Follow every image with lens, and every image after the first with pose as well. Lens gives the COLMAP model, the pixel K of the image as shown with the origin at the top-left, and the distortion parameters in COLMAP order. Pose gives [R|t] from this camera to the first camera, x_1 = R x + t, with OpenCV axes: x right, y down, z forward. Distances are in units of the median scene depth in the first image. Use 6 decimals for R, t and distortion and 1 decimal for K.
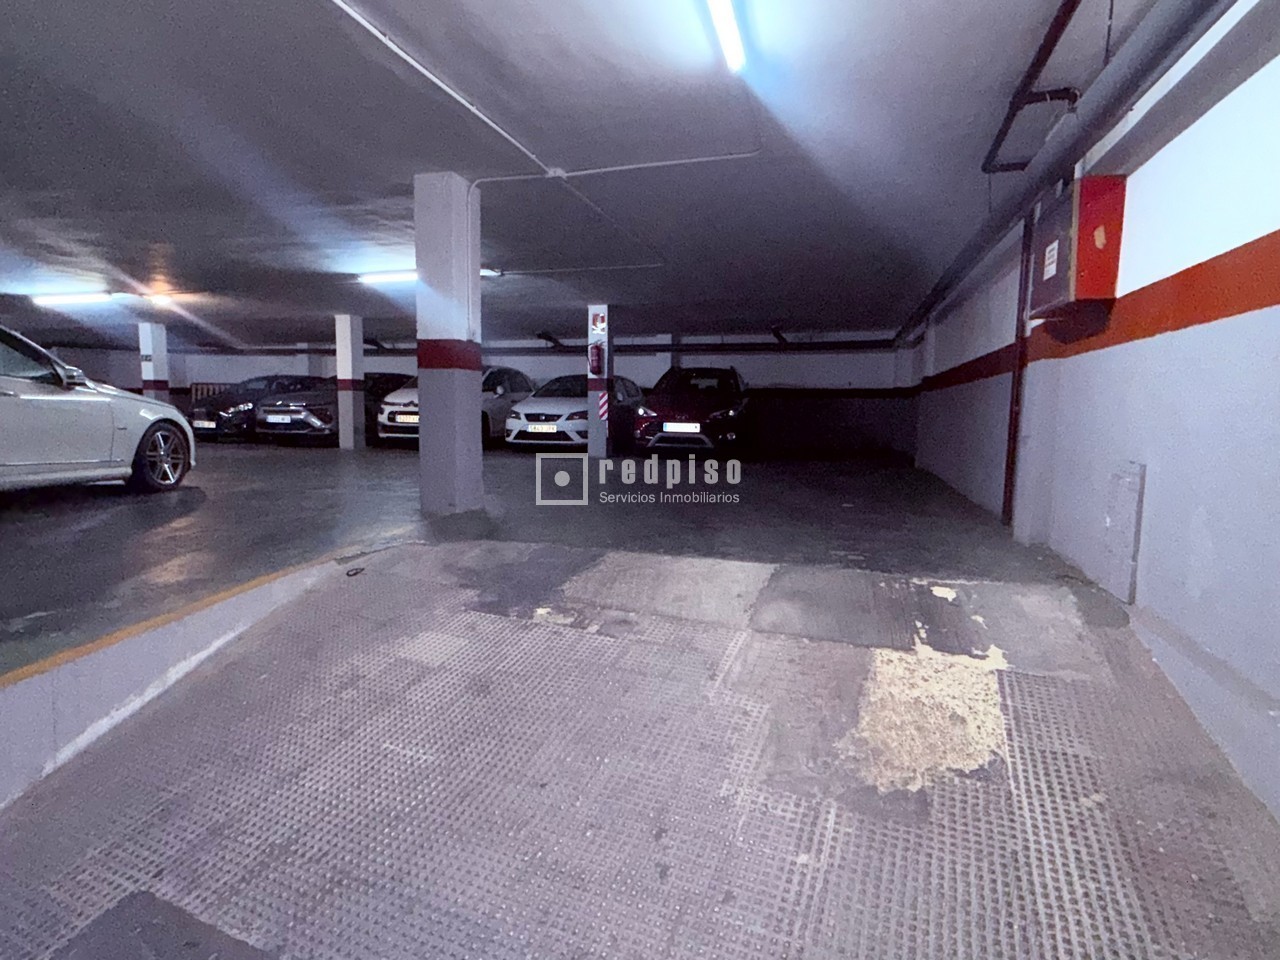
lens RADIAL K [[666.6, 0, 639.7], [0, 666.6, 482.1], [0, 0, 1]] dist [-0.002100, -0.000284]
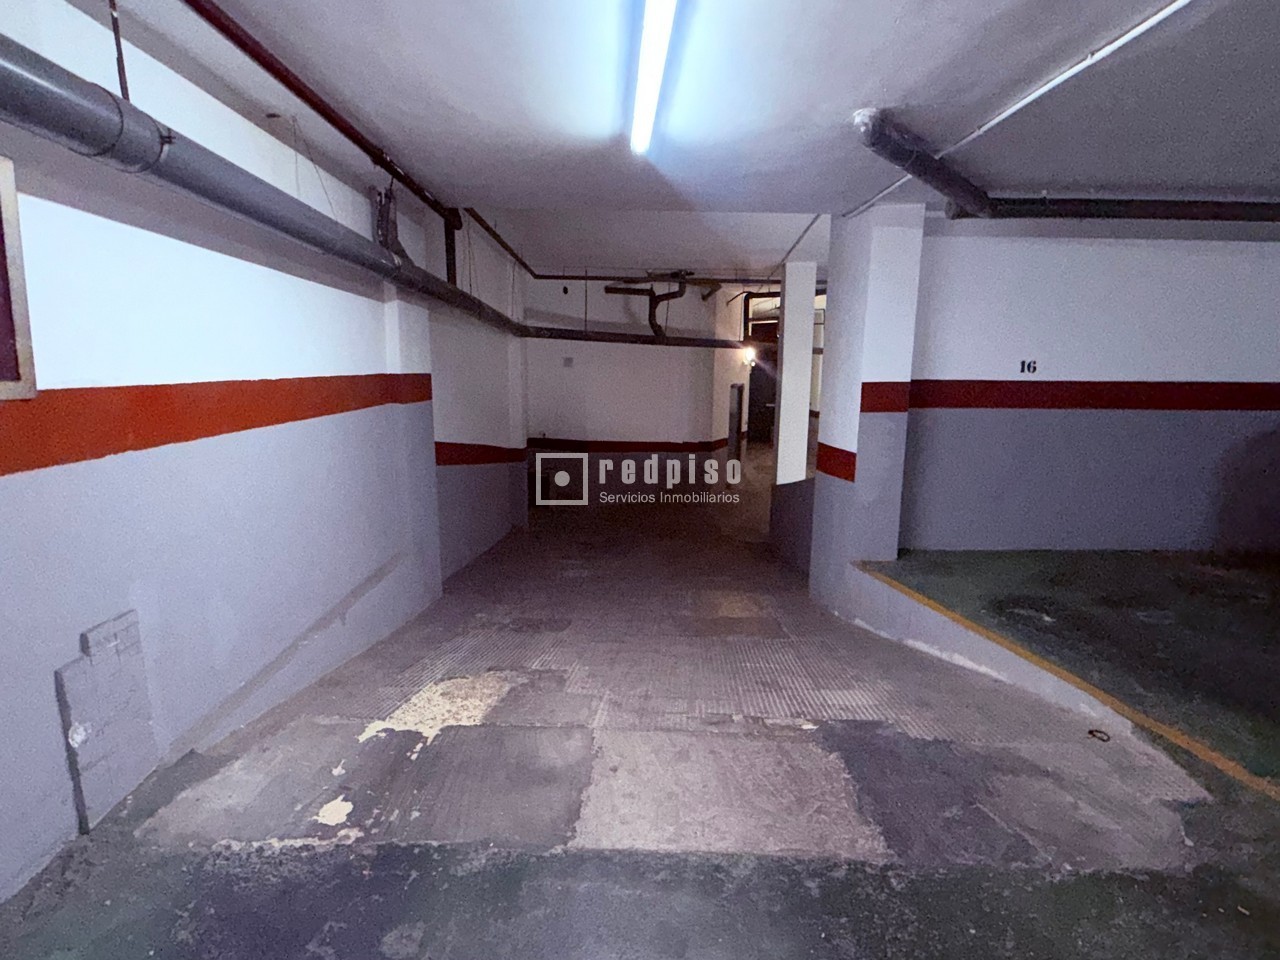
lens RADIAL K [[666.6, 0, 639.4], [0, 666.6, 480.5], [0, 0, 1]] dist [-0.002100, -0.000284]
pose [[-0.943857, 0.035964, -0.328391, 0.452911], [-0.056425, 0.961899, 0.267521, -0.457405], [0.325500, 0.271031, -0.905866, 2.004045]]
